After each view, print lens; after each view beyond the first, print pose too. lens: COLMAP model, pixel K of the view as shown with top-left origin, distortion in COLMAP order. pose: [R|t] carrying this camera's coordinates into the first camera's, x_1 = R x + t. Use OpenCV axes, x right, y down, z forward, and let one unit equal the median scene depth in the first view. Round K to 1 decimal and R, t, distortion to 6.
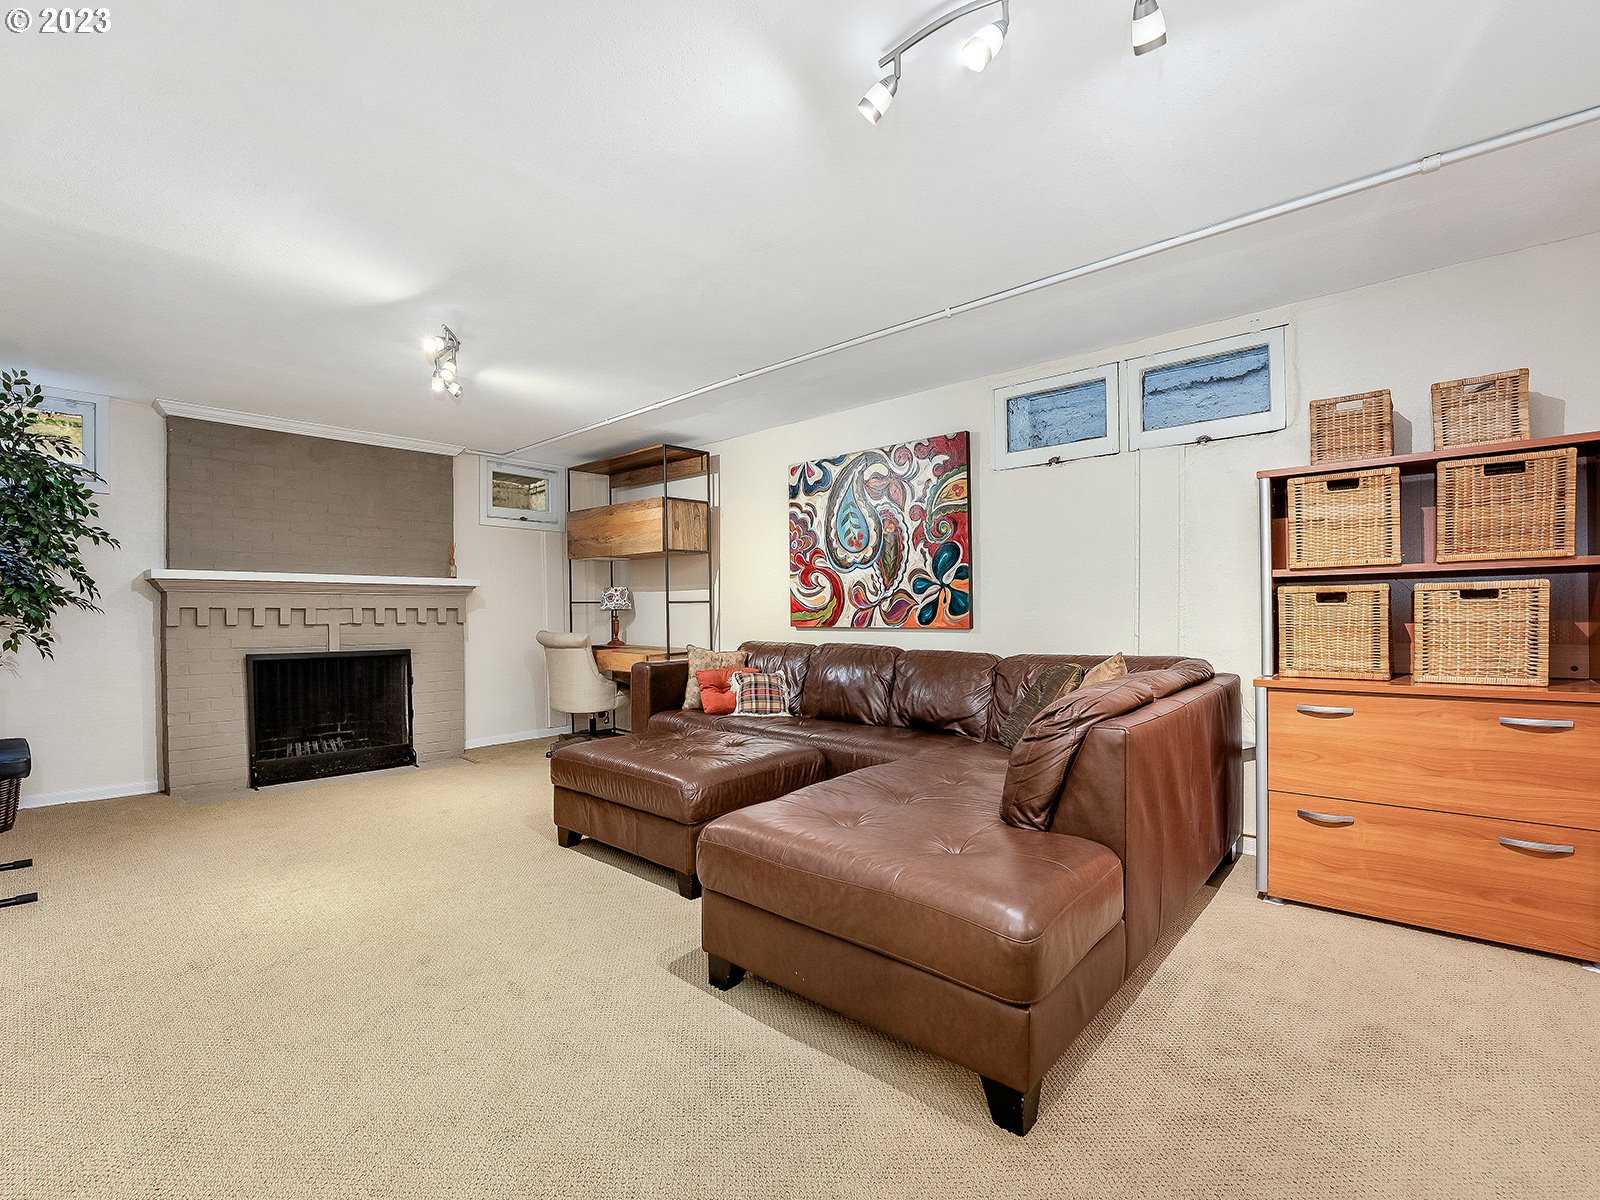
lens RADIAL K [[749.2, 0, 796.7], [0, 749.2, 619.3], [0, 0, 1]] dist [-0.000813, -0.000499]
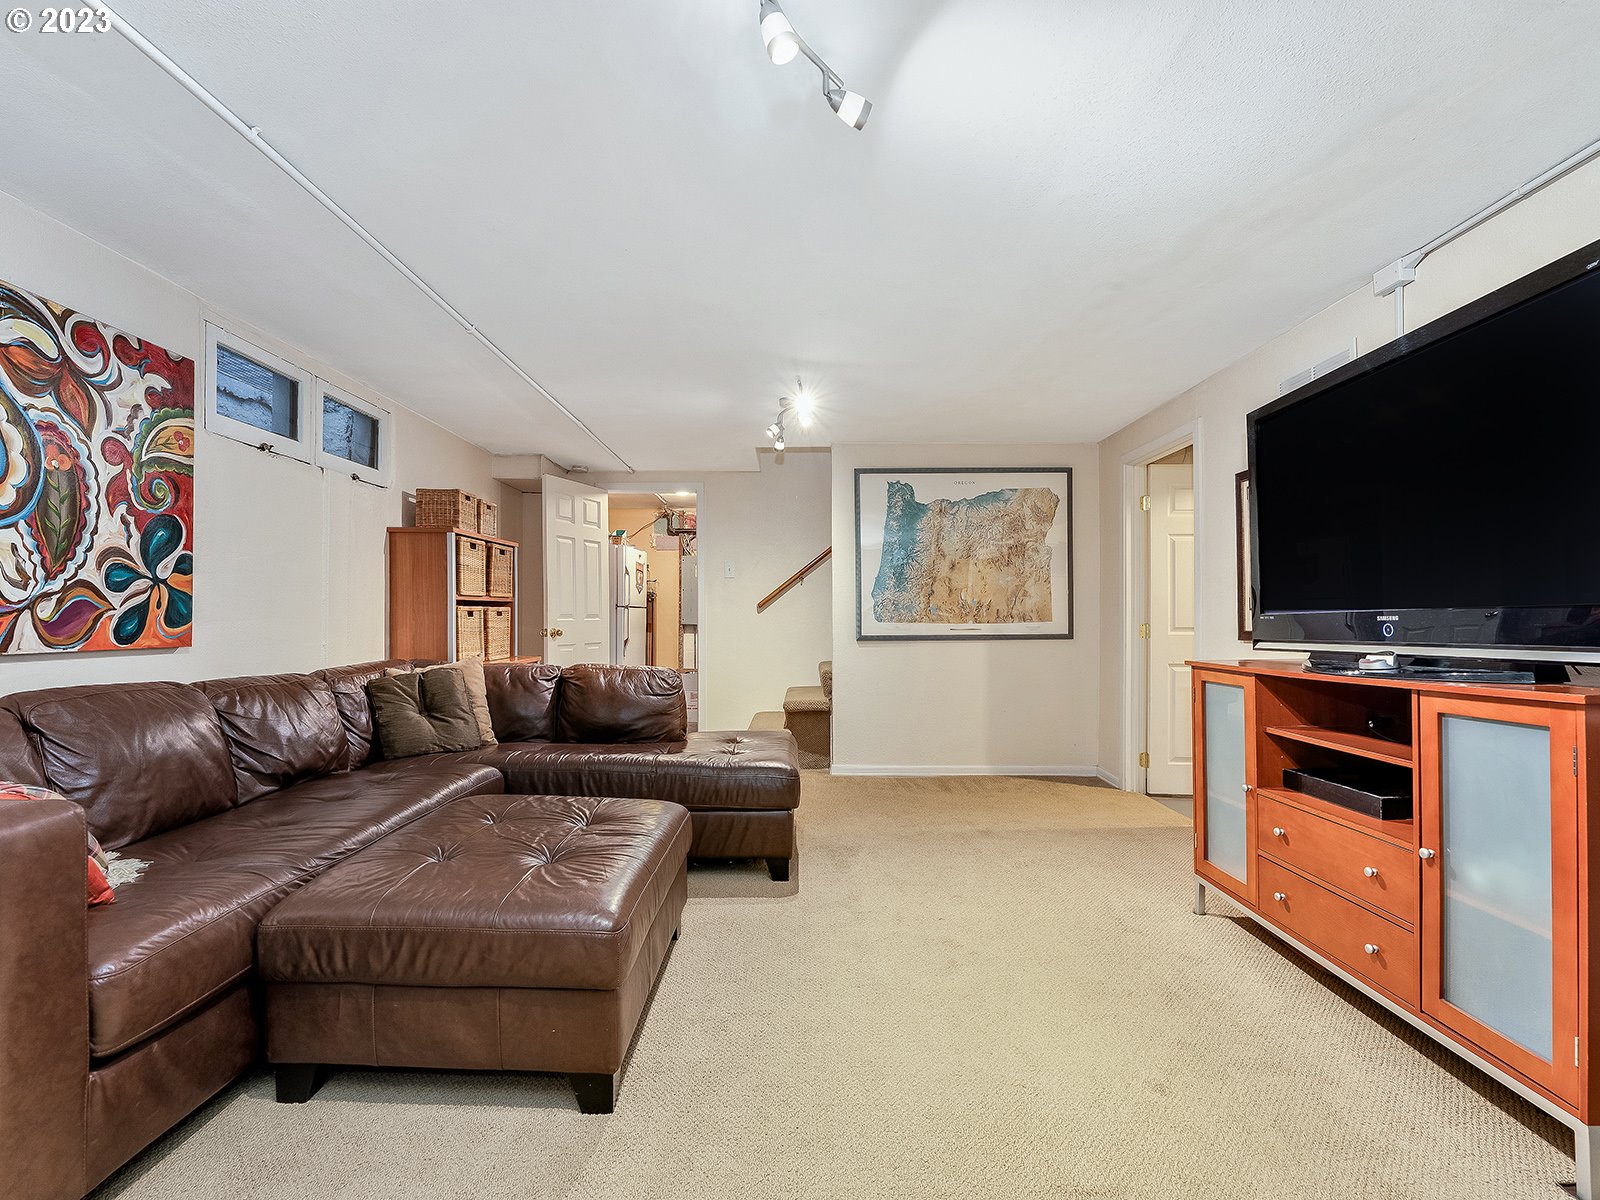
lens RADIAL K [[749.2, 0, 796.7], [0, 749.2, 619.3], [0, 0, 1]] dist [-0.000813, -0.000499]
pose [[-0.672342, 0.012326, 0.740138, -0.624319], [0.018055, 0.999837, -0.000250, -0.002324], [-0.740020, 0.013195, -0.672455, 1.001610]]
